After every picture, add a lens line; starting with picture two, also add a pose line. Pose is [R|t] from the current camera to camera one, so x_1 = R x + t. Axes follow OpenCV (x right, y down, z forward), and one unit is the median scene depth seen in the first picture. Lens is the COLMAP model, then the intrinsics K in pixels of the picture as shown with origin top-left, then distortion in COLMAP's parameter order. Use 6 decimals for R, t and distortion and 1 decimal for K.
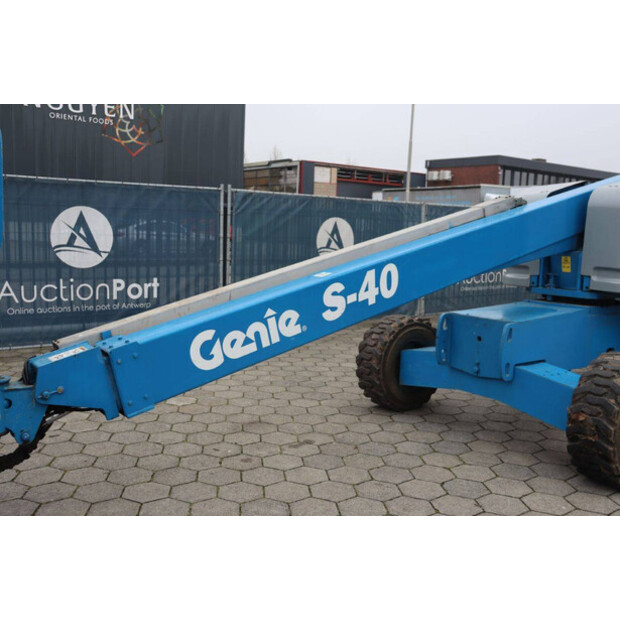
lens RADIAL K [[614.4, 0, 310.9], [0, 614.4, 310.0], [0, 0, 1]] dist [-0.061880, 0.000000]
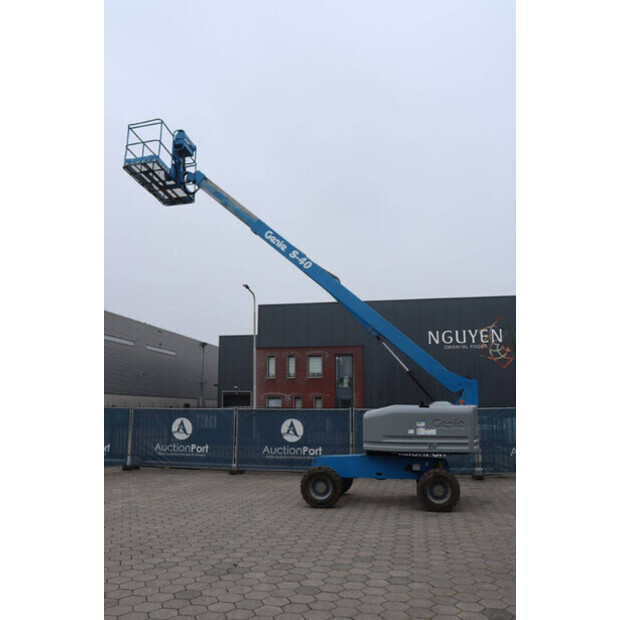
lens RADIAL K [[533.4, 0, 311.2], [0, 533.4, 311.6], [0, 0, 1]] dist [-0.124021, 0.035021]
pose [[0.680561, -0.164656, -0.713950, 1.379229], [-0.079794, 0.951970, -0.295612, 0.063897], [0.728334, 0.258151, 0.634735, -0.535609]]
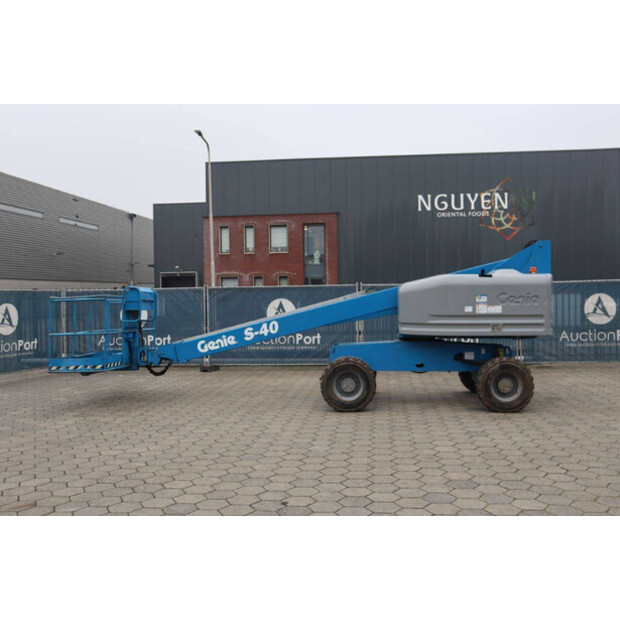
lens RADIAL K [[614.4, 0, 305.8], [0, 614.4, 307.1], [0, 0, 1]] dist [-0.061880, 0.000000]
pose [[0.745872, -0.032594, -0.665291, 1.042405], [-0.051037, 0.993069, -0.105870, 0.074126], [0.664131, 0.112920, 0.739039, -0.480976]]
